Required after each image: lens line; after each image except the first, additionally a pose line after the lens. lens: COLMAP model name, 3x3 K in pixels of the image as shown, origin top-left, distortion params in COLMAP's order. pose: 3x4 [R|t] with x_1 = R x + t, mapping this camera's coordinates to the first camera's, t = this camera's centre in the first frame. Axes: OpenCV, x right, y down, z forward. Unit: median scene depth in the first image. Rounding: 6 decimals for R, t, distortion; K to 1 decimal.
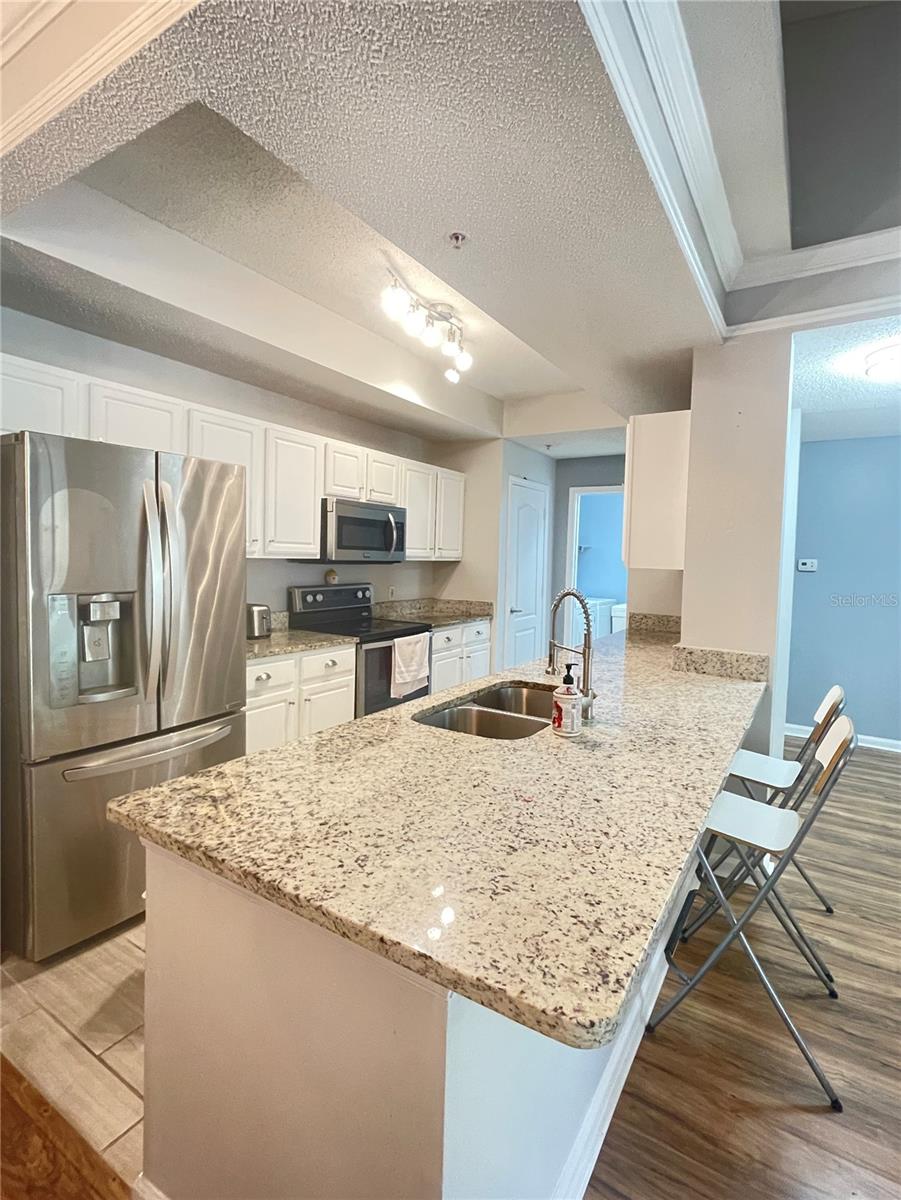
lens RADIAL K [[562.3, 0, 458.6], [0, 562.3, 593.1], [0, 0, 1]] dist [-0.010328, -0.000825]
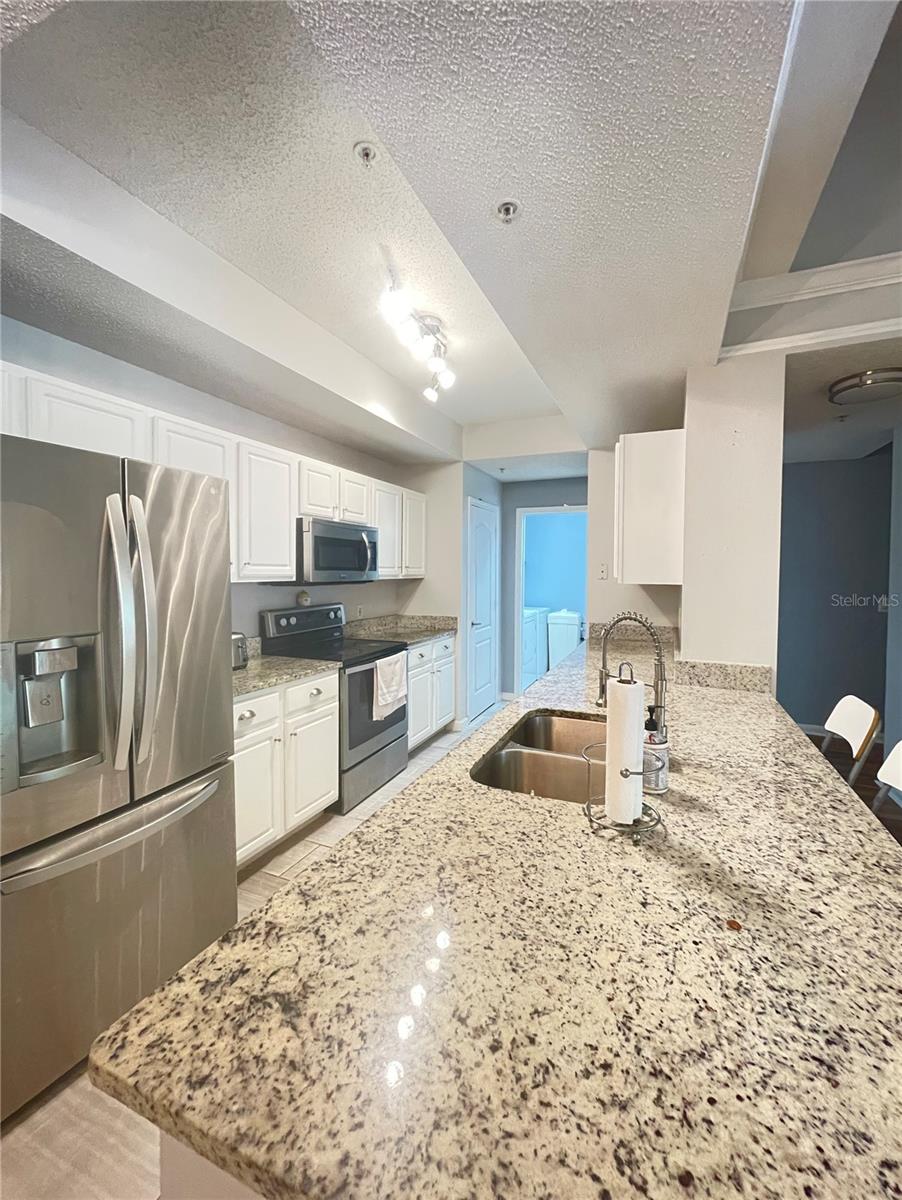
lens RADIAL K [[485.0, 0, 454.3], [0, 485.0, 591.1], [0, 0, 1]] dist [-0.009418, 0.001907]
pose [[0.988720, -0.027171, 0.147291, -0.143922], [0.030453, 0.999335, -0.020074, -0.026342], [-0.146647, 0.024333, 0.988890, 0.203559]]
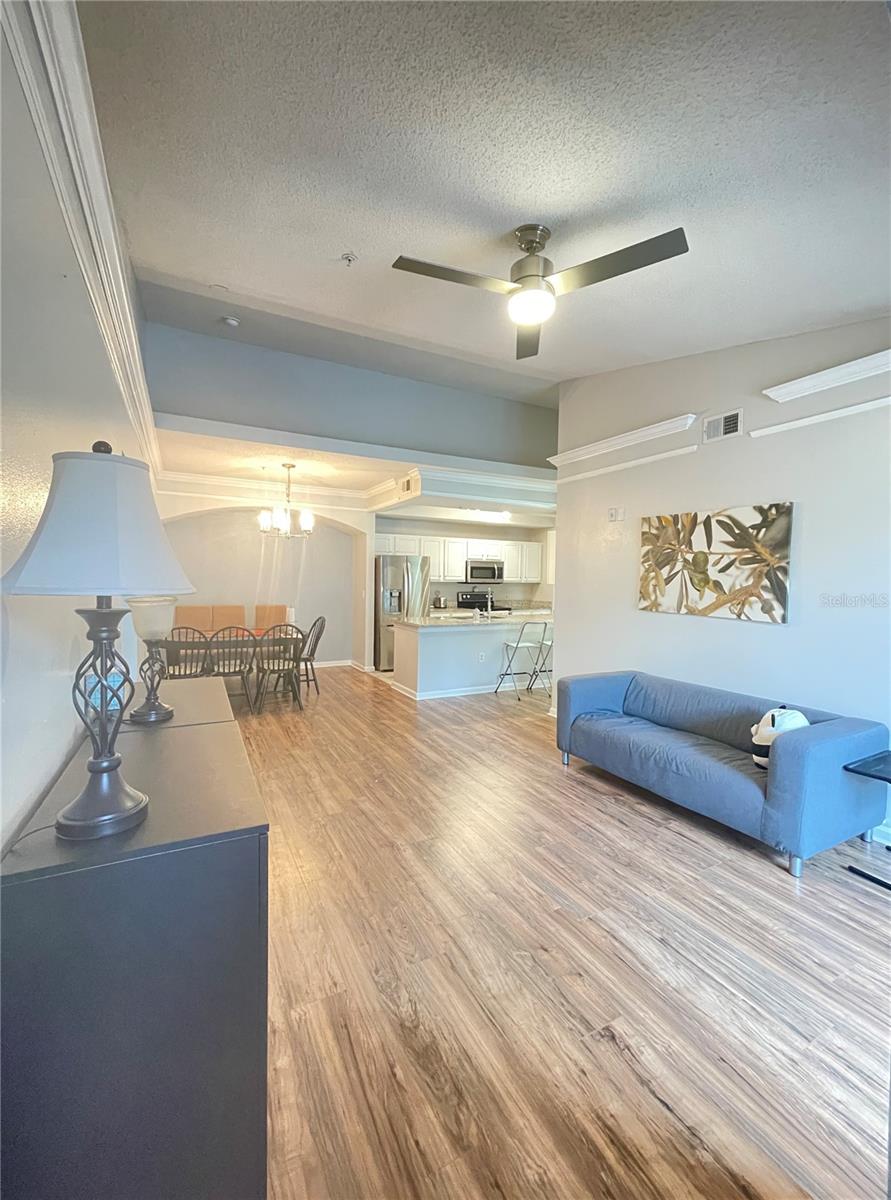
lens RADIAL K [[494.3, 0, 444.1], [0, 494.3, 598.4], [0, 0, 1]] dist [0.006244, -0.000052]
pose [[0.866177, 0.007550, -0.499680, 1.260868], [-0.023298, 0.999409, -0.025285, 0.121057], [0.499194, 0.033543, 0.865841, -1.671444]]
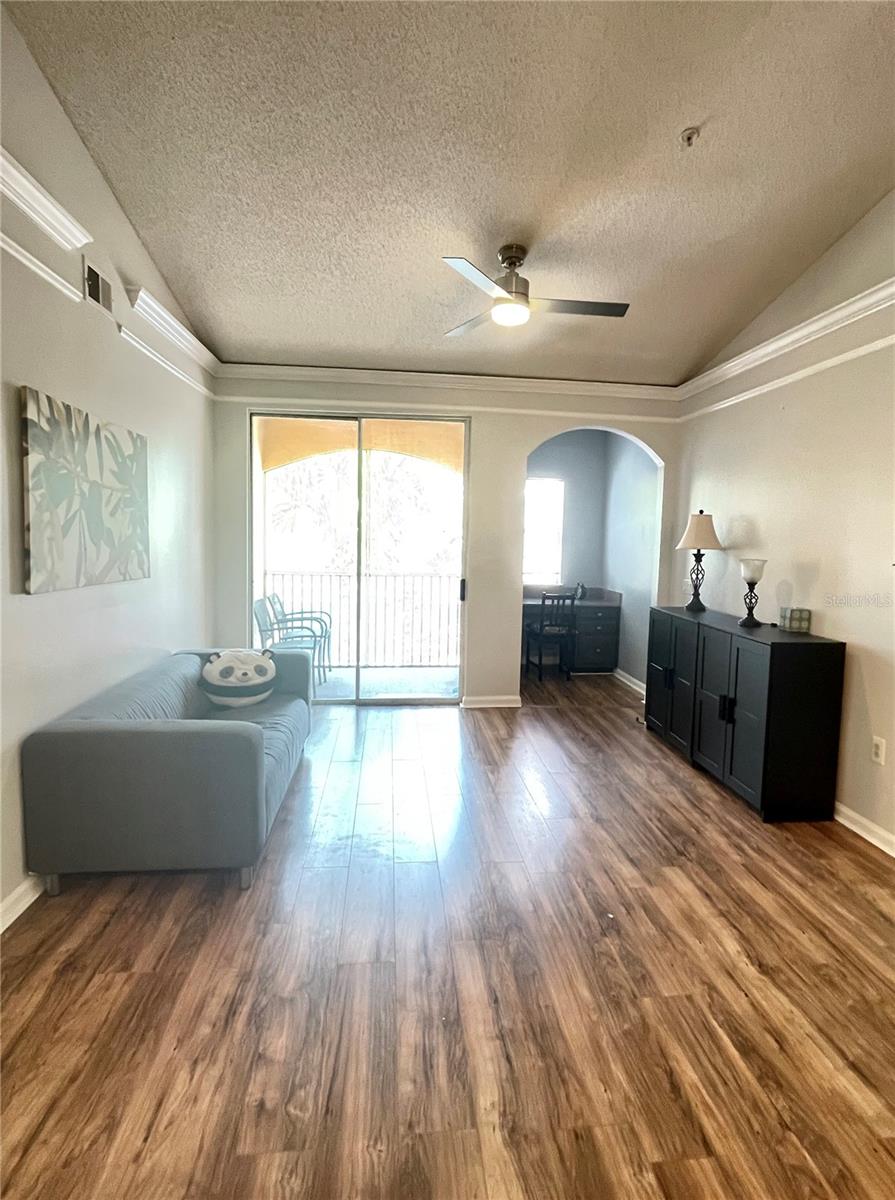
lens RADIAL K [[651.2, 0, 451.2], [0, 651.2, 600.3], [0, 0, 1]] dist [0.006439, 0.001080]
pose [[-0.613311, -0.120667, 0.780570, -3.089432], [0.007247, 0.987360, 0.158329, -0.376861], [-0.789808, 0.102762, -0.604684, 4.055754]]
